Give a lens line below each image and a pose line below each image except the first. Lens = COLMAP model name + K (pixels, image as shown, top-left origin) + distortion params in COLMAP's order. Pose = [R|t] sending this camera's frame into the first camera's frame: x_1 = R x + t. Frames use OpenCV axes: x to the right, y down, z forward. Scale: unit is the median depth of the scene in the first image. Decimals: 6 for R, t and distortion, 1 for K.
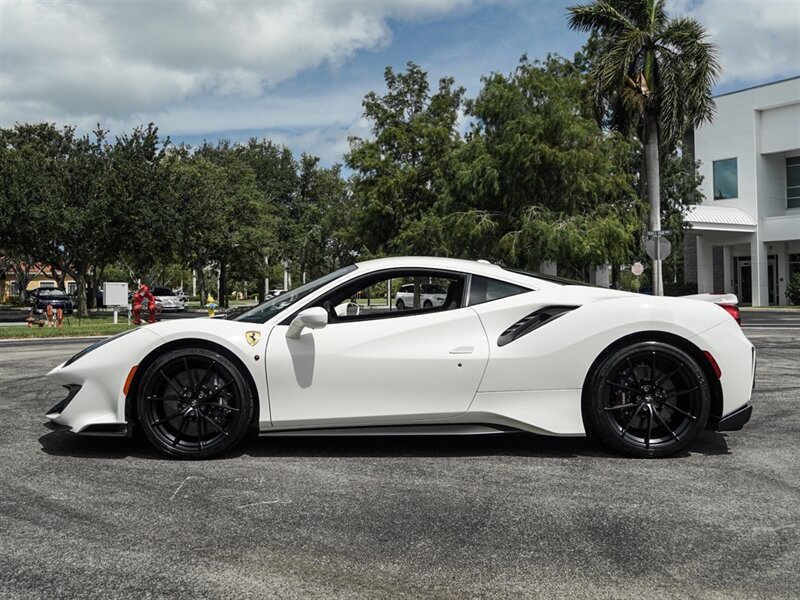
lens RADIAL K [[850.5, 0, 429.3], [0, 850.5, 296.5], [0, 0, 1]] dist [-0.008996, -0.008598]
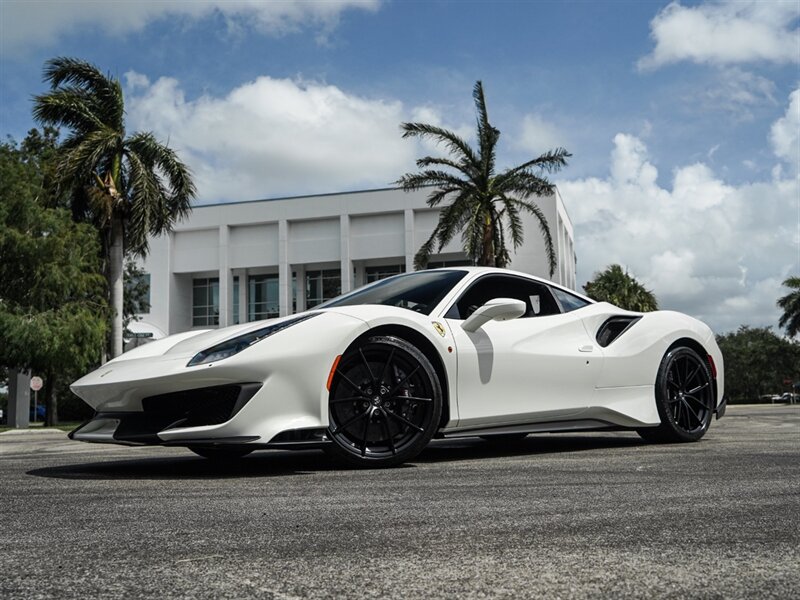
lens RADIAL K [[850.5, 0, 429.3], [0, 850.5, 296.5], [0, 0, 1]] dist [-0.008996, -0.008598]
pose [[0.726562, 0.078834, 0.682563, -0.834290], [0.024530, 0.989787, -0.140428, 0.140956], [-0.686663, 0.118773, 0.717208, 0.341686]]
